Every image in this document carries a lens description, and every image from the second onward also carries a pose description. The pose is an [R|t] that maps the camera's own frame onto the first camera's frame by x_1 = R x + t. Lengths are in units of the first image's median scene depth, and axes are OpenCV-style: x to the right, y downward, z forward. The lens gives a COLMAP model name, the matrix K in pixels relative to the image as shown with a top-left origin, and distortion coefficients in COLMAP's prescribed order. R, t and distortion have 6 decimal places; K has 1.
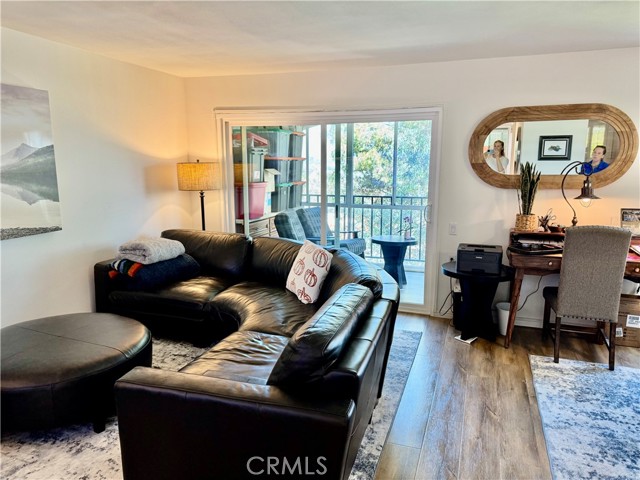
lens RADIAL K [[448.9, 0, 321.2], [0, 448.9, 238.1], [0, 0, 1]] dist [0.044970, -0.062821]
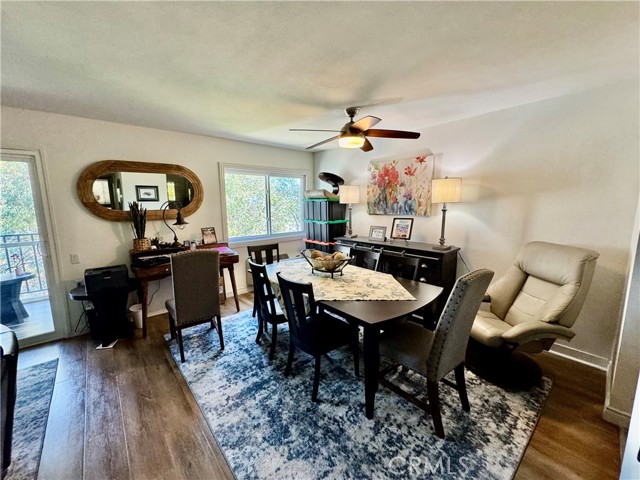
lens RADIAL K [[257.2, 0, 319.1], [0, 257.2, 238.6], [0, 0, 1]] dist [-0.000205, 0.000442]
pose [[0.486185, -0.128569, 0.864346, 0.034601], [0.154152, 0.986224, 0.059989, -0.016282], [-0.860152, 0.104075, 0.499307, 0.133324]]
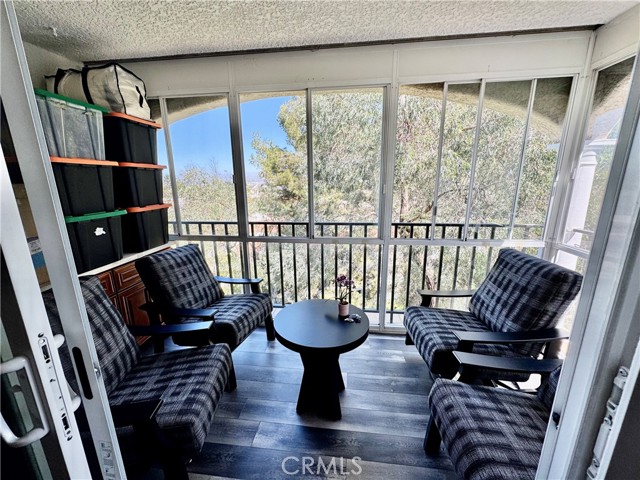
lens RADIAL K [[257.2, 0, 321.8], [0, 257.2, 240.6], [0, 0, 1]] dist [-0.000205, 0.000442]
pose [[0.971887, -0.062317, 0.227052, 0.160375], [0.047950, 0.996515, 0.068255, -0.167214], [-0.230514, -0.055449, 0.971488, 1.118674]]
